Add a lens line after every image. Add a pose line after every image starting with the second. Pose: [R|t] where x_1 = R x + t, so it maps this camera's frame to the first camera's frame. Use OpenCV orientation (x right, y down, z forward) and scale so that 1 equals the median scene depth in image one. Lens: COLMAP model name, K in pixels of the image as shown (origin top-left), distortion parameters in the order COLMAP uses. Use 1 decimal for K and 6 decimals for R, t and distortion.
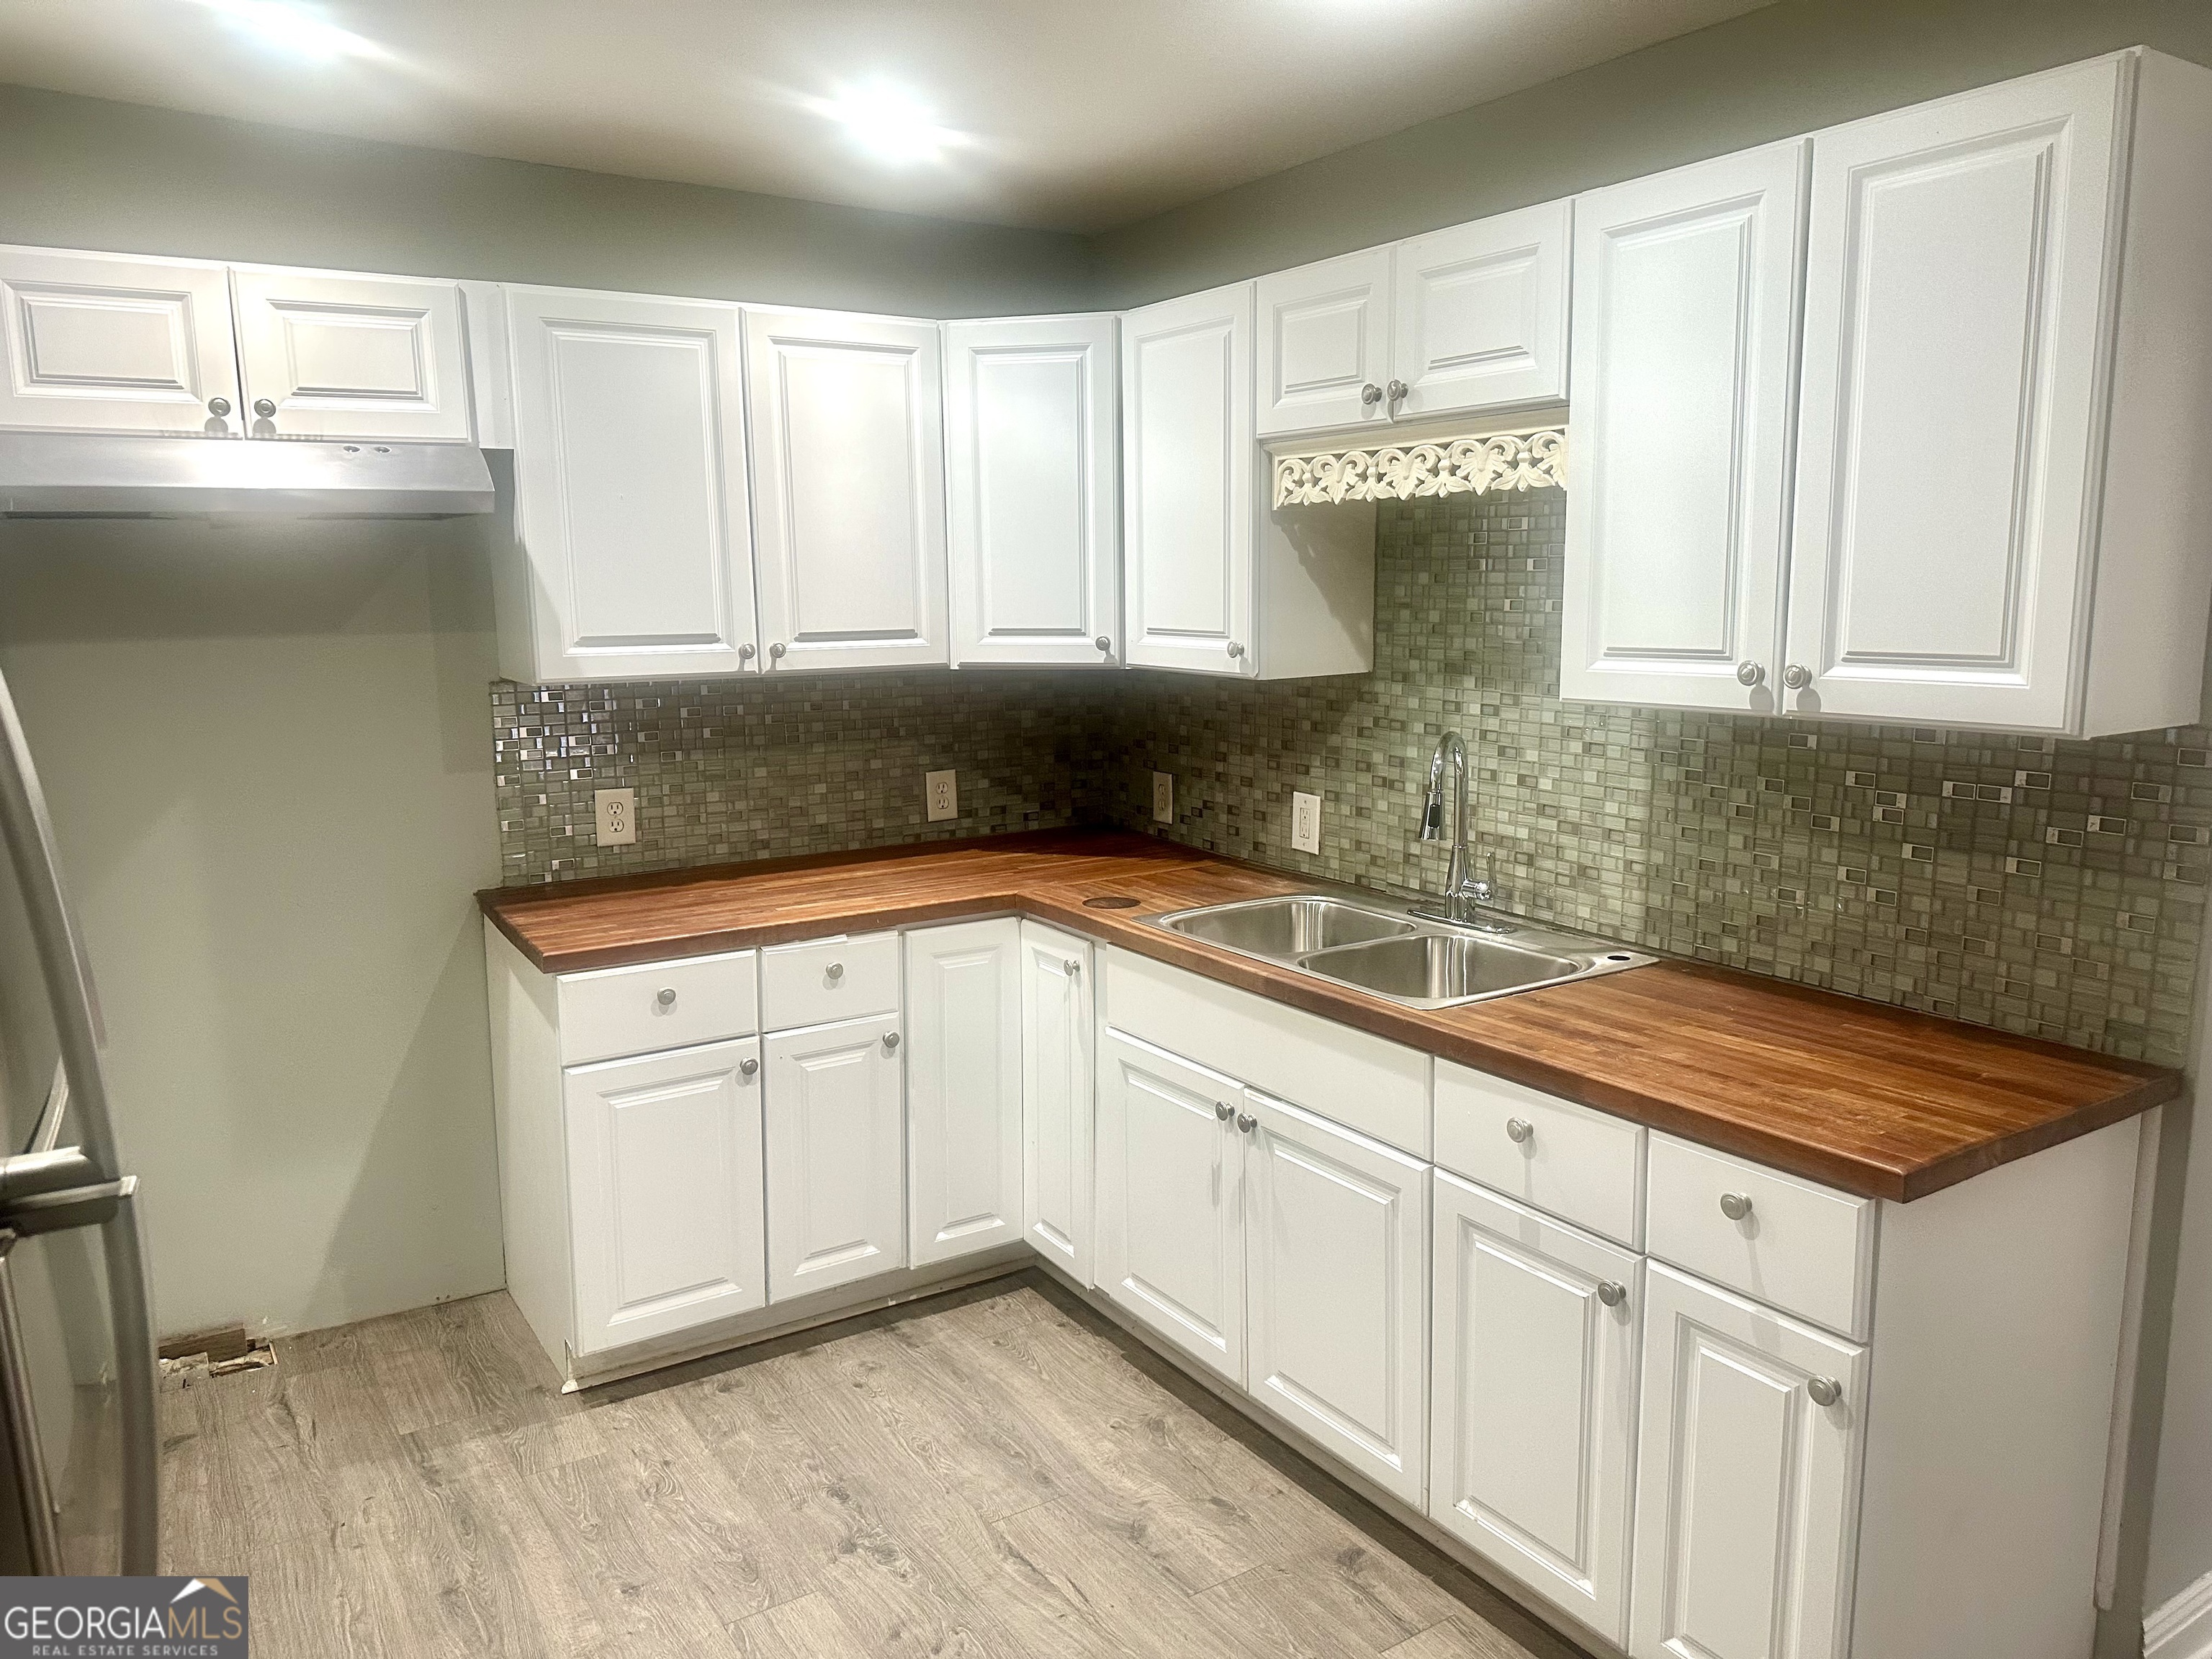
lens RADIAL K [[1557.1, 0, 1097.1], [0, 1557.1, 825.8], [0, 0, 1]] dist [0.123506, -0.169592]
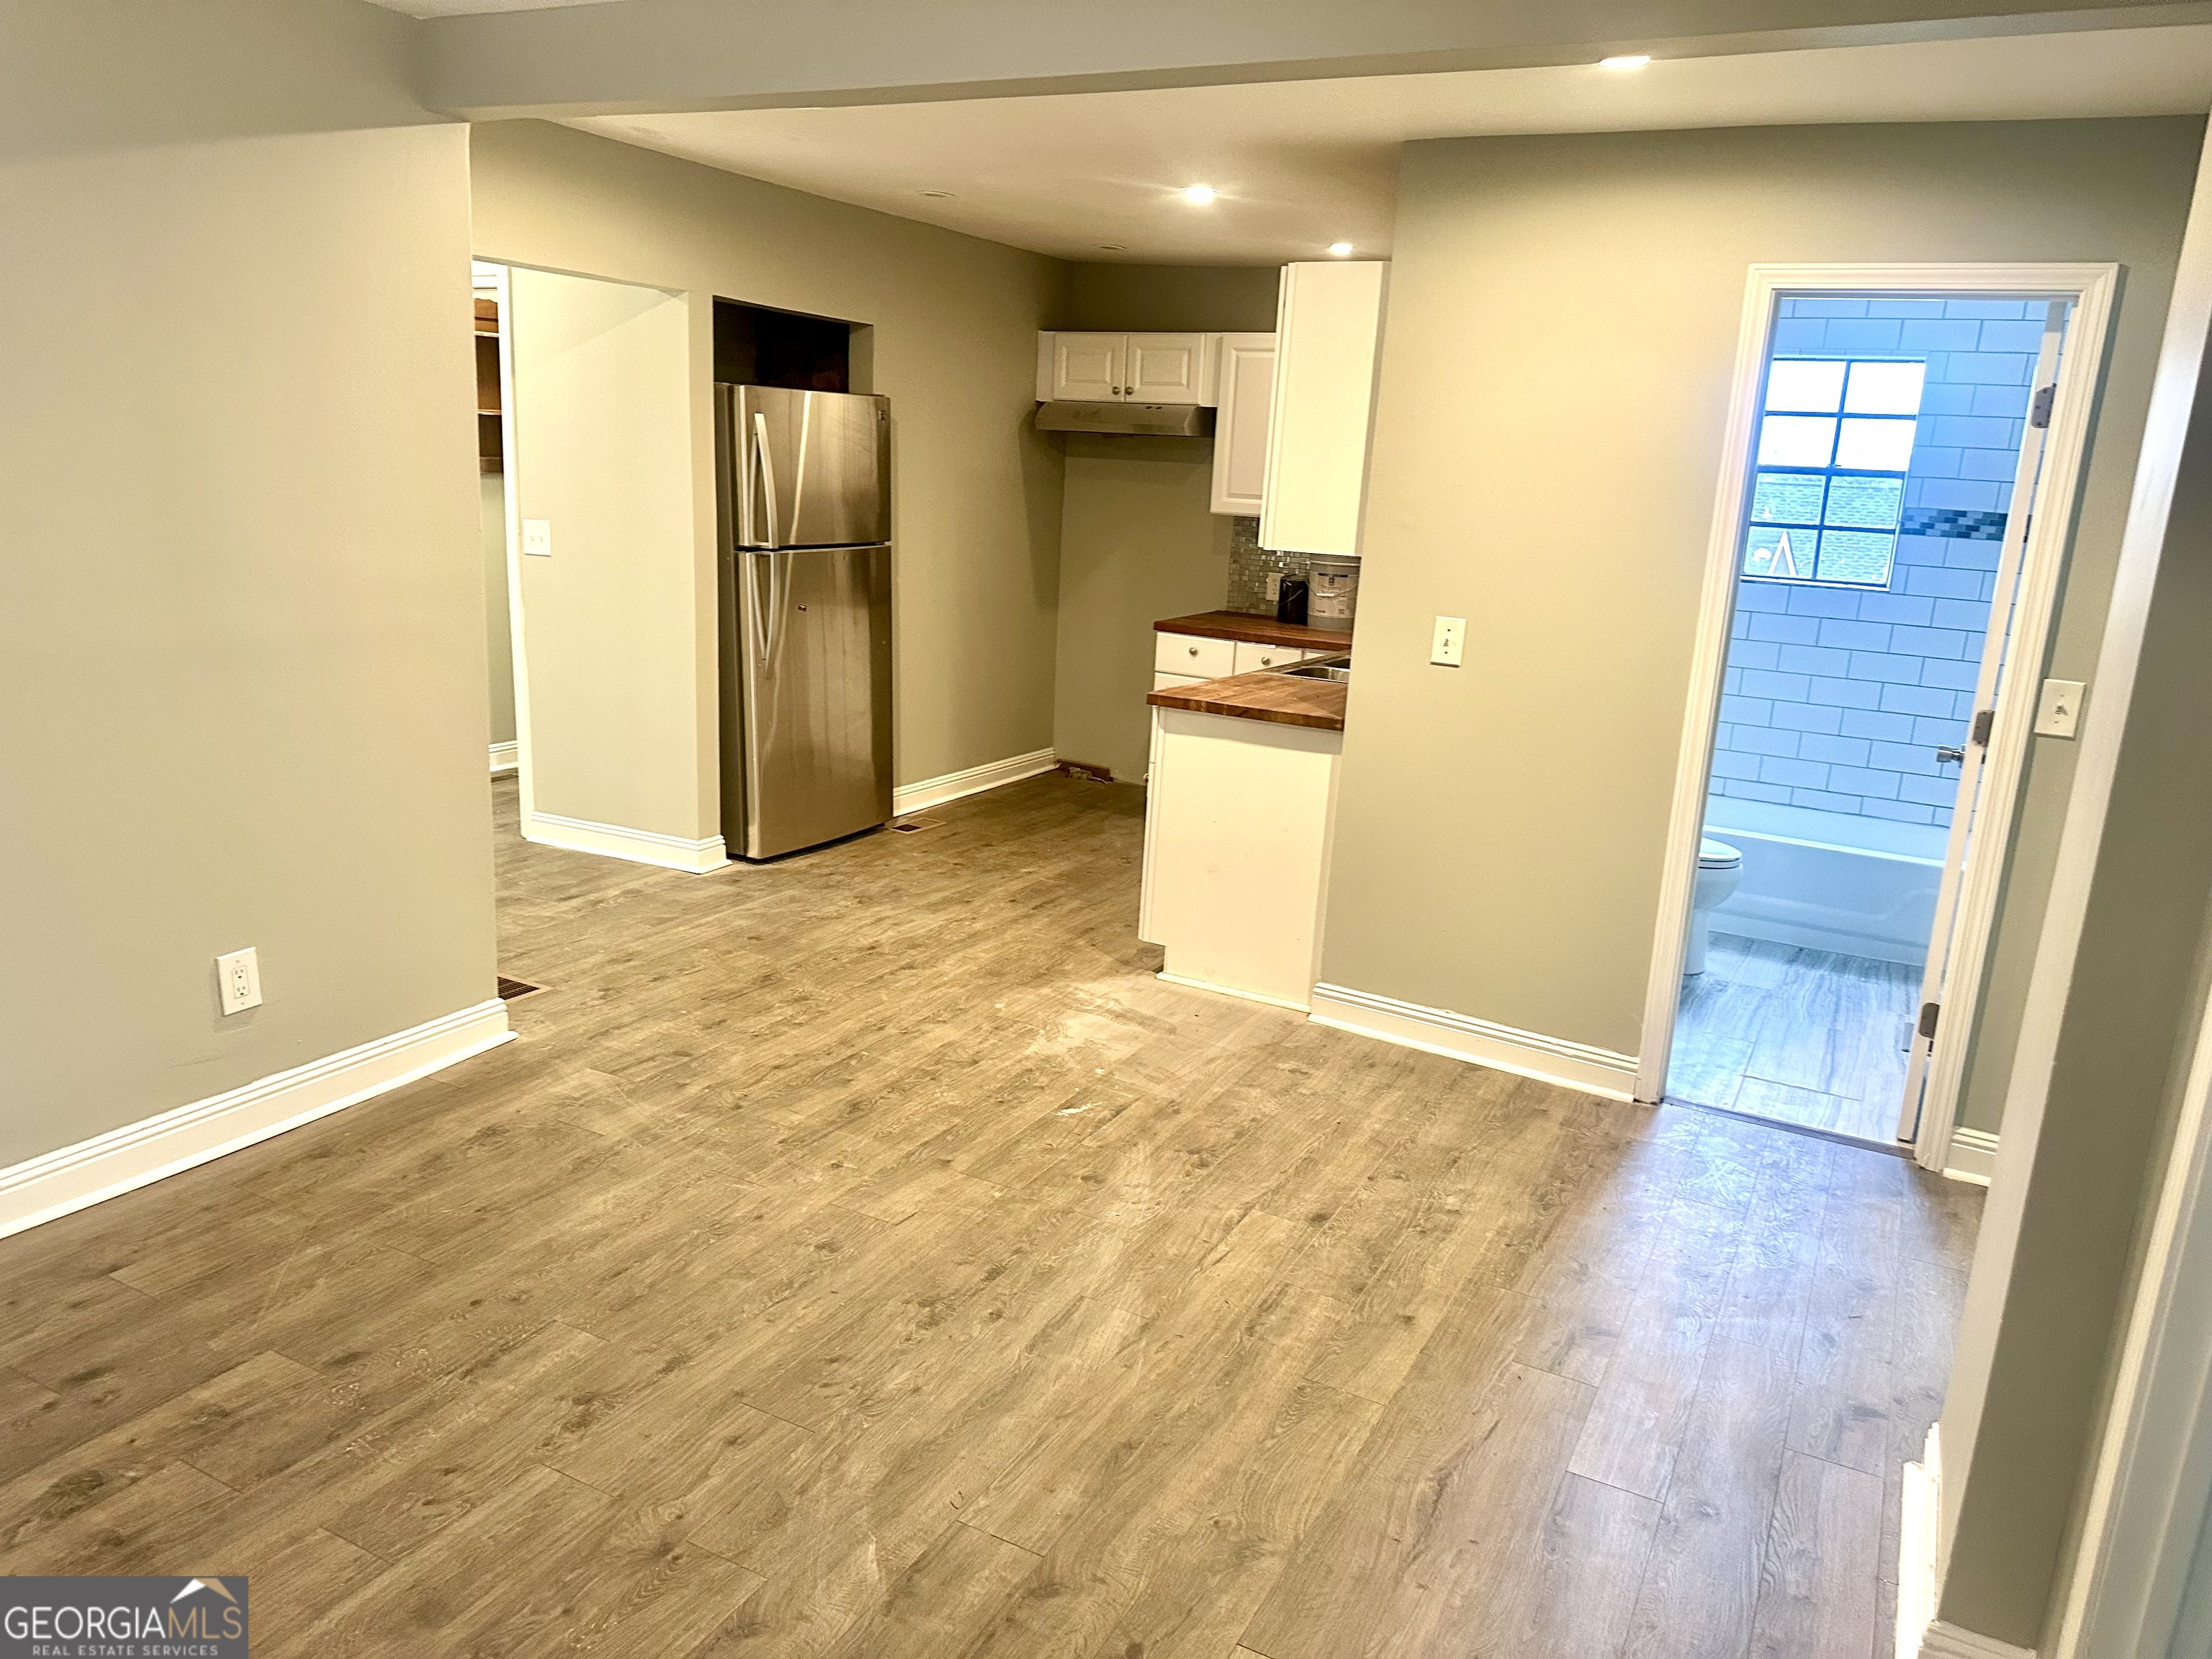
lens RADIAL K [[1557.1, 0, 1097.1], [0, 1557.1, 825.8], [0, 0, 1]] dist [0.123506, -0.169592]
pose [[0.481523, 0.242132, -0.842323, 1.564478], [-0.198502, 0.966235, 0.164276, 0.008515], [0.853659, 0.088100, 0.513328, -0.250715]]
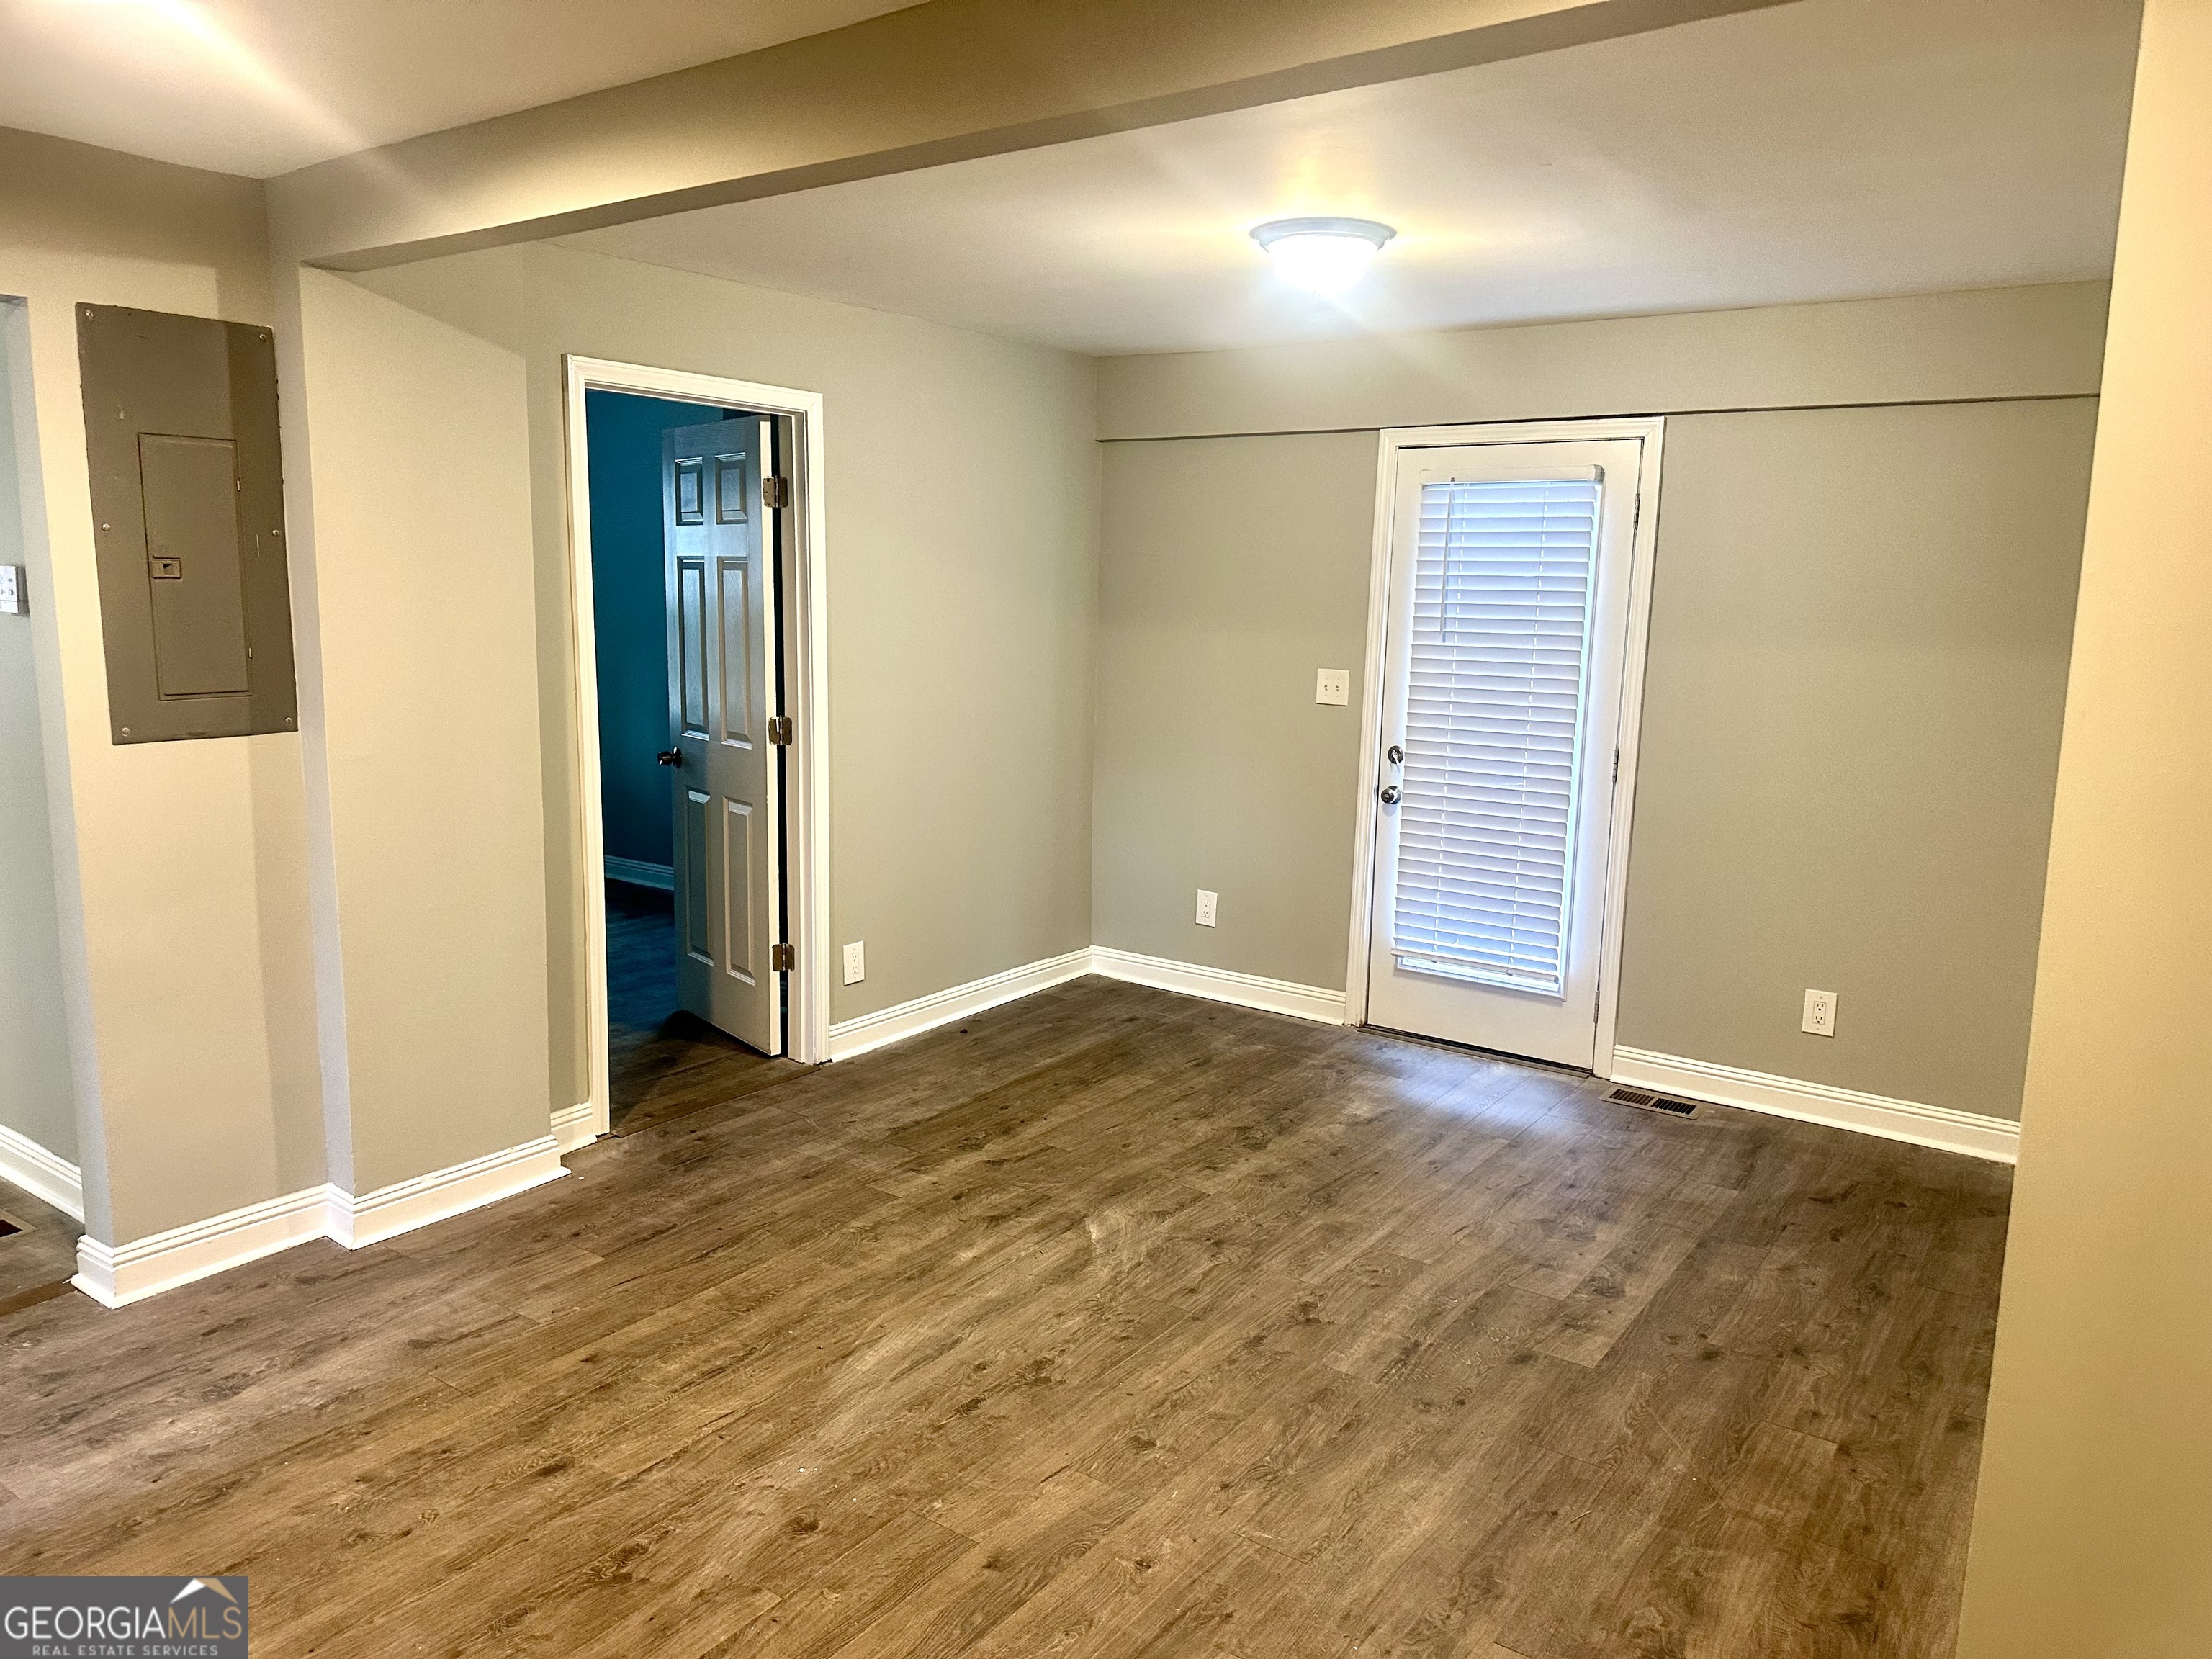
lens RADIAL K [[1557.1, 0, 1097.1], [0, 1557.1, 825.8], [0, 0, 1]] dist [0.123506, -0.169592]
pose [[-0.359062, -0.137515, 0.923127, -0.112519], [0.132569, 0.971543, 0.196292, -0.070573], [-0.923851, 0.192859, -0.330614, 0.409394]]
